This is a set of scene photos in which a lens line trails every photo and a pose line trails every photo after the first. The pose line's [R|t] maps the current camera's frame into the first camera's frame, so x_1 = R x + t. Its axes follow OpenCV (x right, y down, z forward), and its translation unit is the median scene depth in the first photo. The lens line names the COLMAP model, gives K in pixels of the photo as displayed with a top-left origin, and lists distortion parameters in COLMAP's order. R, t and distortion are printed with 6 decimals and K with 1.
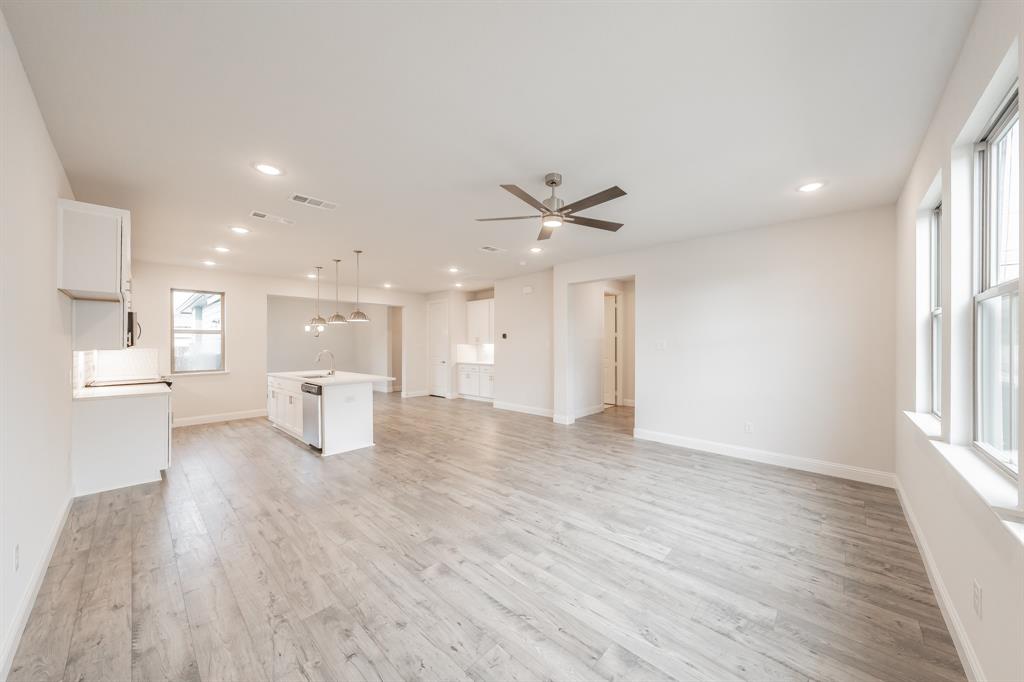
lens RADIAL K [[354.9, 0, 512.0], [0, 354.9, 341.0], [0, 0, 1]] dist [0.000496, -0.000067]
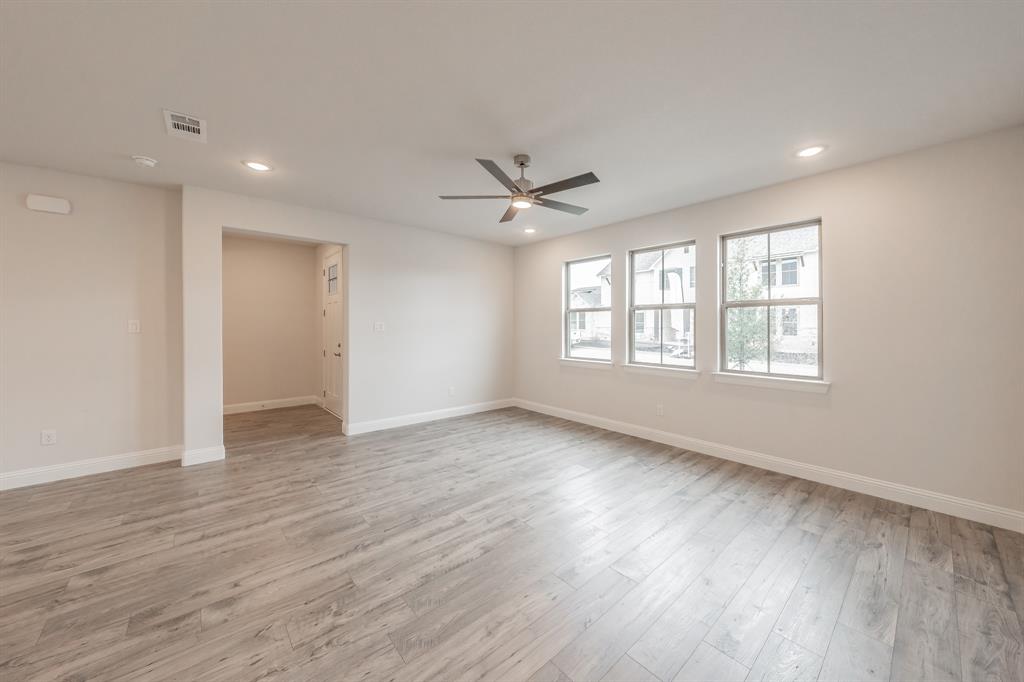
lens RADIAL K [[369.3, 0, 514.0], [0, 369.3, 328.5], [0, 0, 1]] dist [-0.000669, -0.000099]
pose [[0.100475, -0.010553, 0.994884, -0.721362], [-0.007039, 0.999911, 0.011317, -0.007200], [-0.994915, -0.008140, 0.100392, 0.706114]]
